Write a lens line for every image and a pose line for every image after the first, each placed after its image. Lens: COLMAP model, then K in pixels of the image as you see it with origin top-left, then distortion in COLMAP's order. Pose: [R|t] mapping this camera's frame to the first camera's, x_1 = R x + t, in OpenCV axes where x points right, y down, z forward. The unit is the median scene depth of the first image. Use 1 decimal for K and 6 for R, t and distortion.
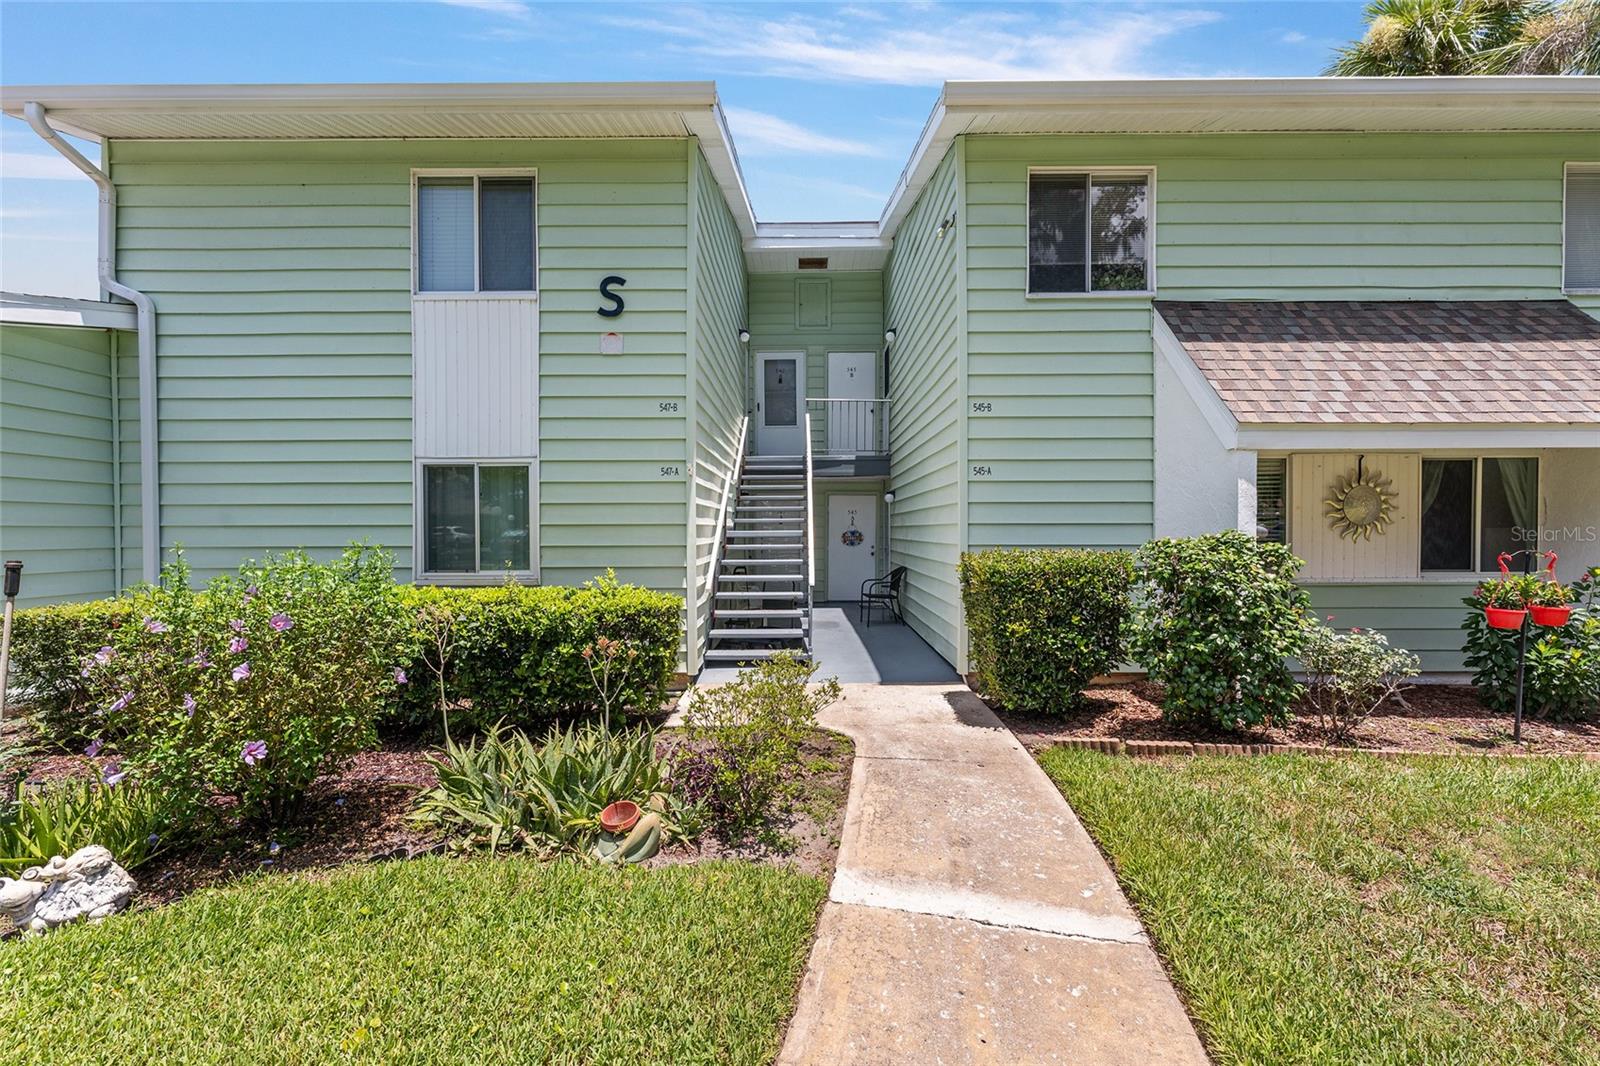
lens RADIAL K [[668.7, 0, 813.3], [0, 668.7, 534.9], [0, 0, 1]] dist [-0.000037, 0.000237]
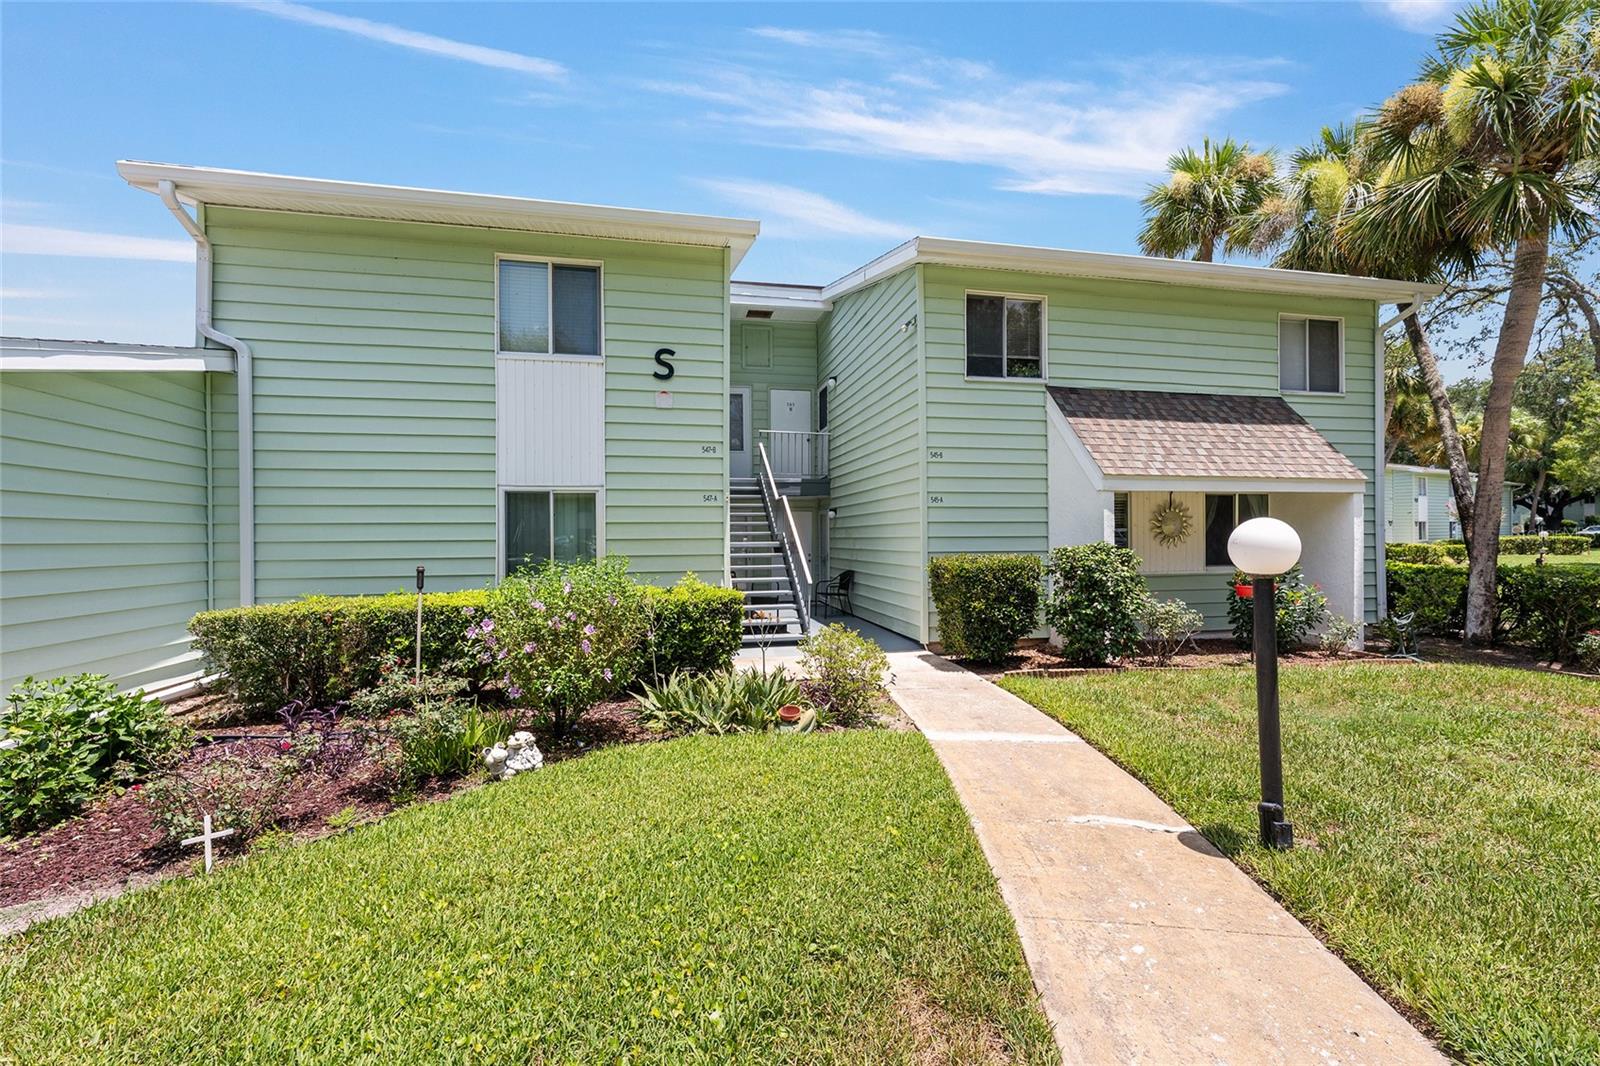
lens RADIAL K [[668.7, 0, 813.3], [0, 668.7, 534.9], [0, 0, 1]] dist [-0.000037, 0.000237]
pose [[0.981243, -0.004143, 0.192728, -0.278944], [0.006909, 0.999883, -0.013680, -0.003486], [-0.192649, 0.014755, 0.981157, -0.341743]]
